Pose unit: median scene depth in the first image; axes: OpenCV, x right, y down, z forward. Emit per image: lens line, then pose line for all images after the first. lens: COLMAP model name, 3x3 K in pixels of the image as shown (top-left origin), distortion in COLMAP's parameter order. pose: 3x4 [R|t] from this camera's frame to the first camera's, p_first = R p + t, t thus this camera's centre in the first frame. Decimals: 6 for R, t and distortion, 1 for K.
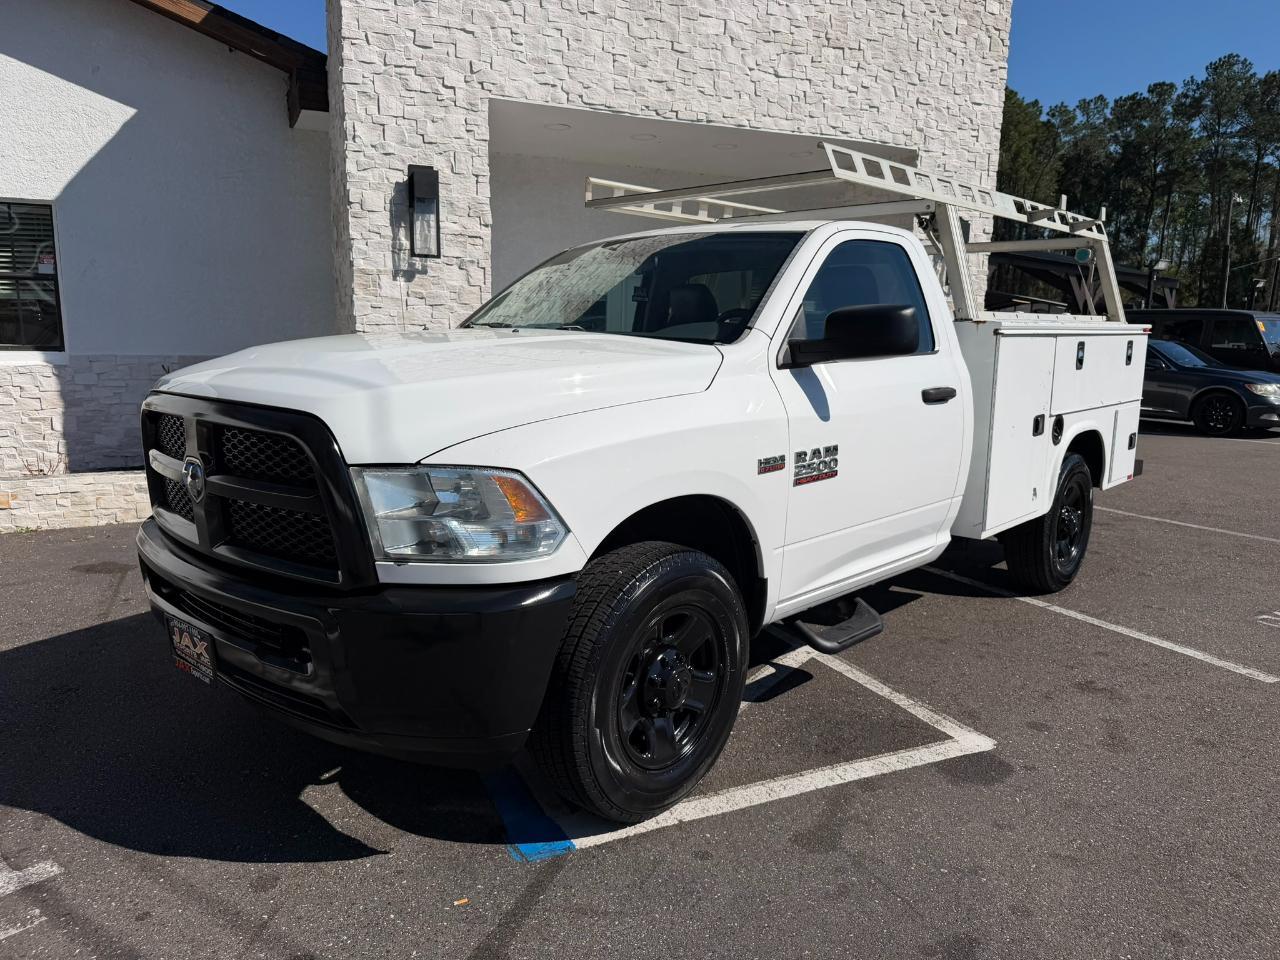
lens RADIAL K [[903.2, 0, 633.8], [0, 903.2, 486.3], [0, 0, 1]] dist [0.031850, -0.050464]
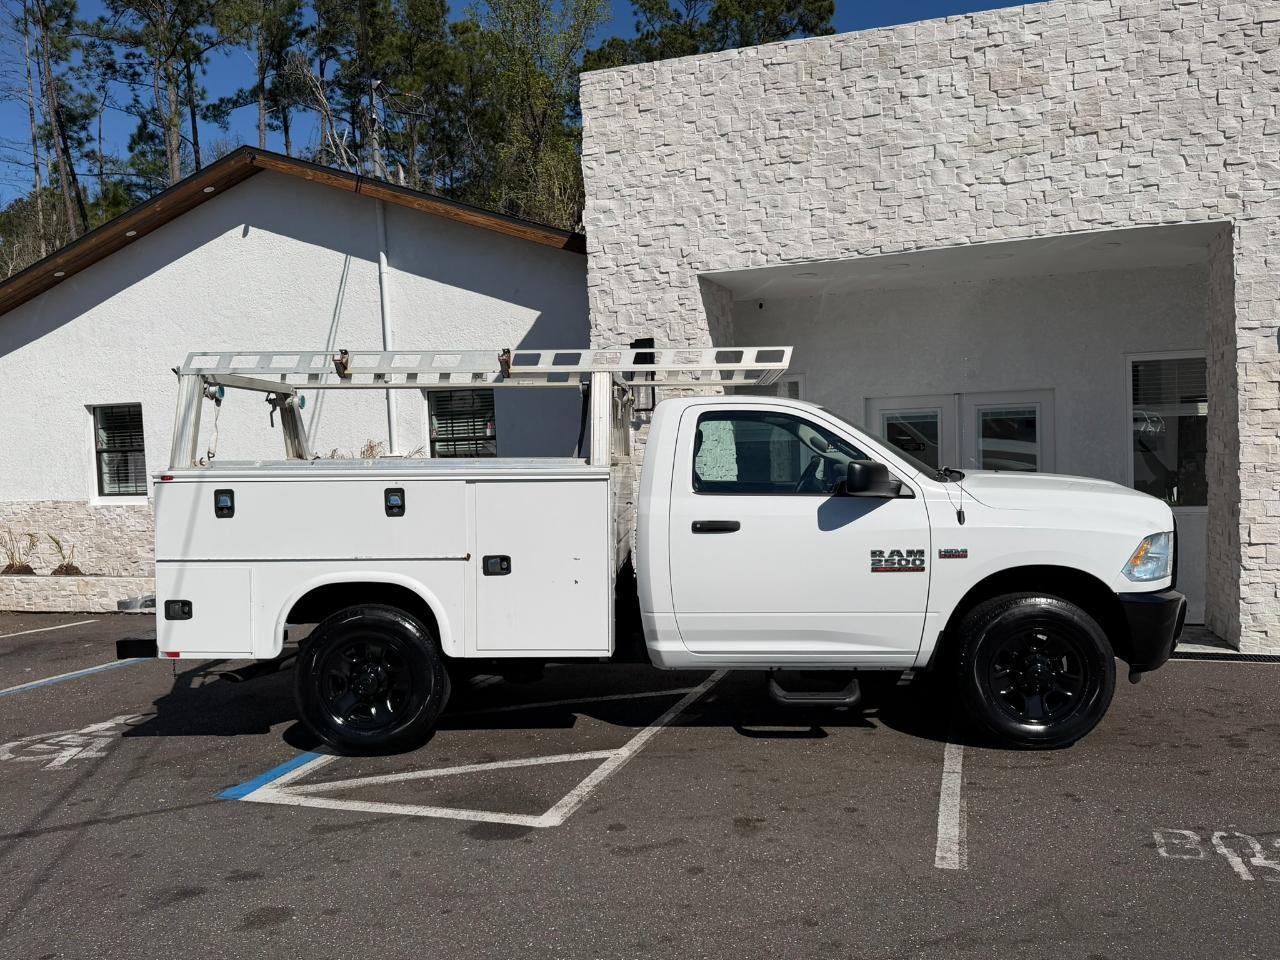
lens RADIAL K [[1031.6, 0, 635.9], [0, 1031.6, 489.3], [0, 0, 1]] dist [0.105968, -0.179422]
pose [[0.717800, -0.013709, -0.696114, 0.690995], [-0.070624, 0.993216, -0.092384, -0.019344], [0.692658, 0.115476, 0.711962, 0.017780]]
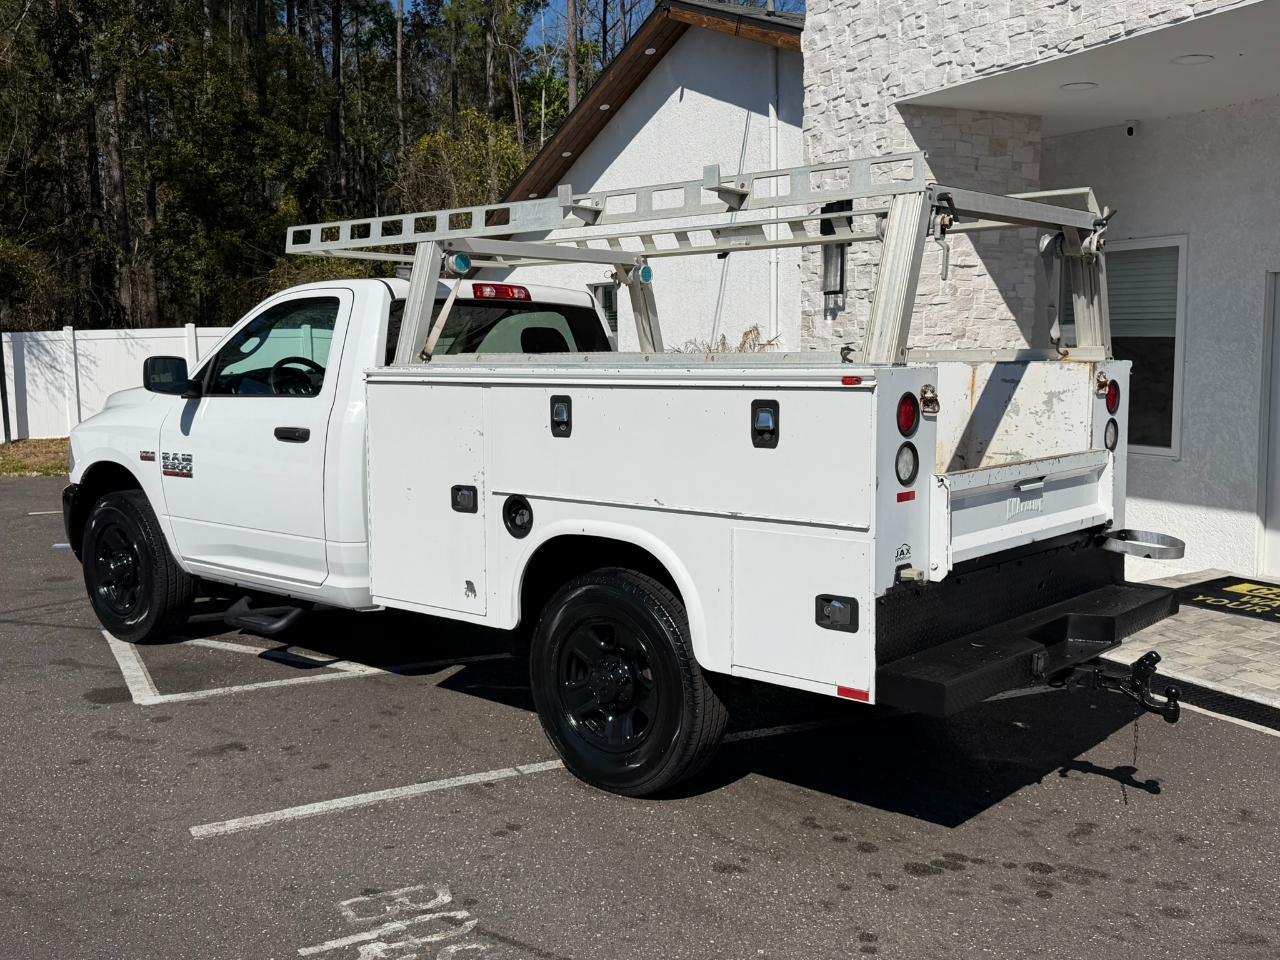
lens RADIAL K [[1247.6, 0, 636.6], [0, 1247.6, 478.4], [0, 0, 1]] dist [0.168206, -0.357742]
pose [[0.037866, 0.089335, -0.995282, 1.016040], [-0.167738, 0.982432, 0.081800, -0.131858], [0.985104, 0.163849, 0.052185, 0.728369]]
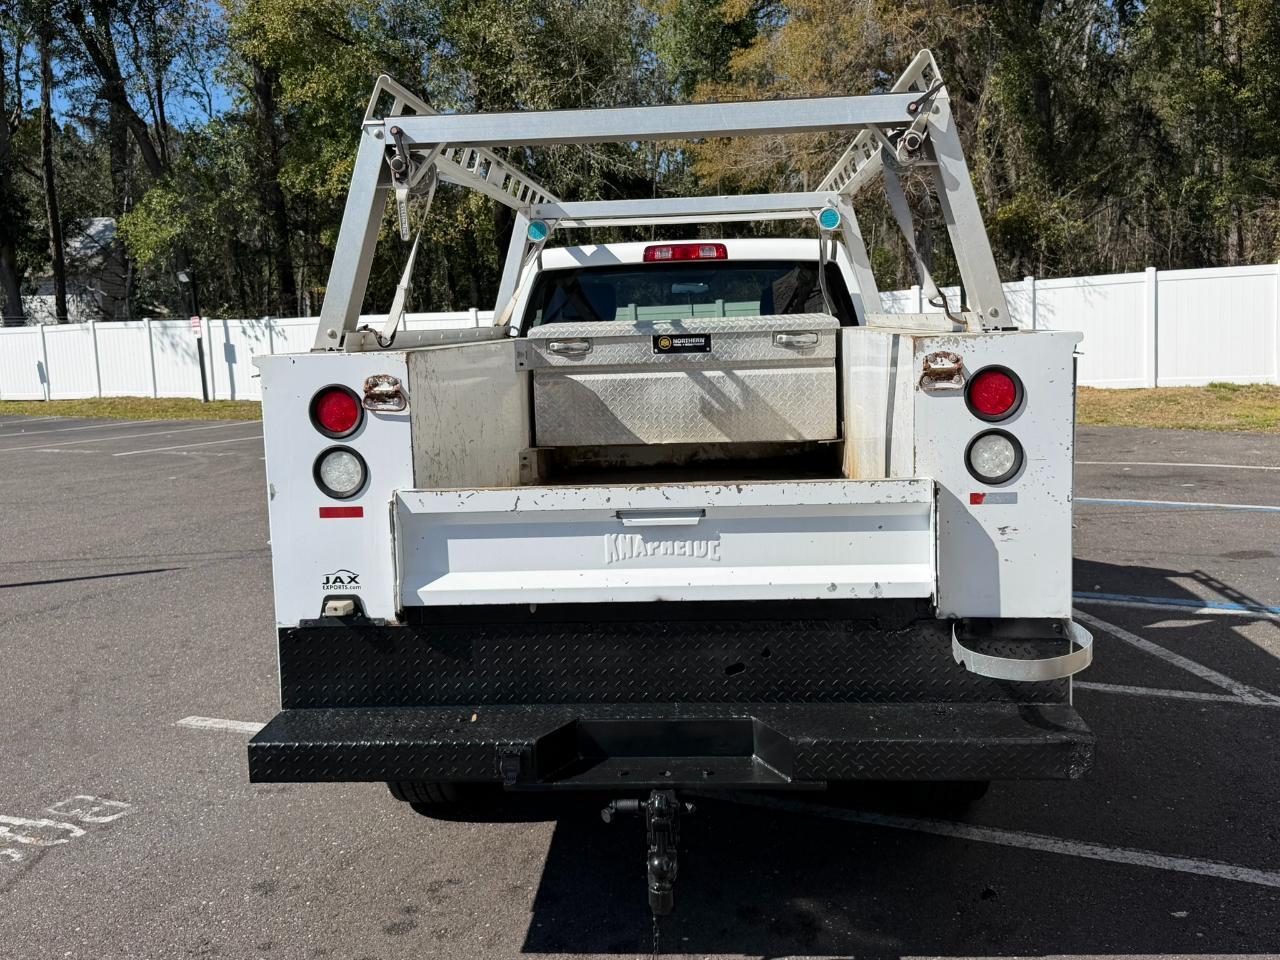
lens RADIAL K [[1259.6, 0, 649.8], [0, 1259.6, 470.2], [0, 0, 1]] dist [0.169340, -0.377511]
pose [[-0.768792, 0.090684, -0.633037, 0.667466], [-0.088651, 0.965224, 0.245933, -0.236753], [0.633325, 0.245190, -0.734017, 1.284600]]
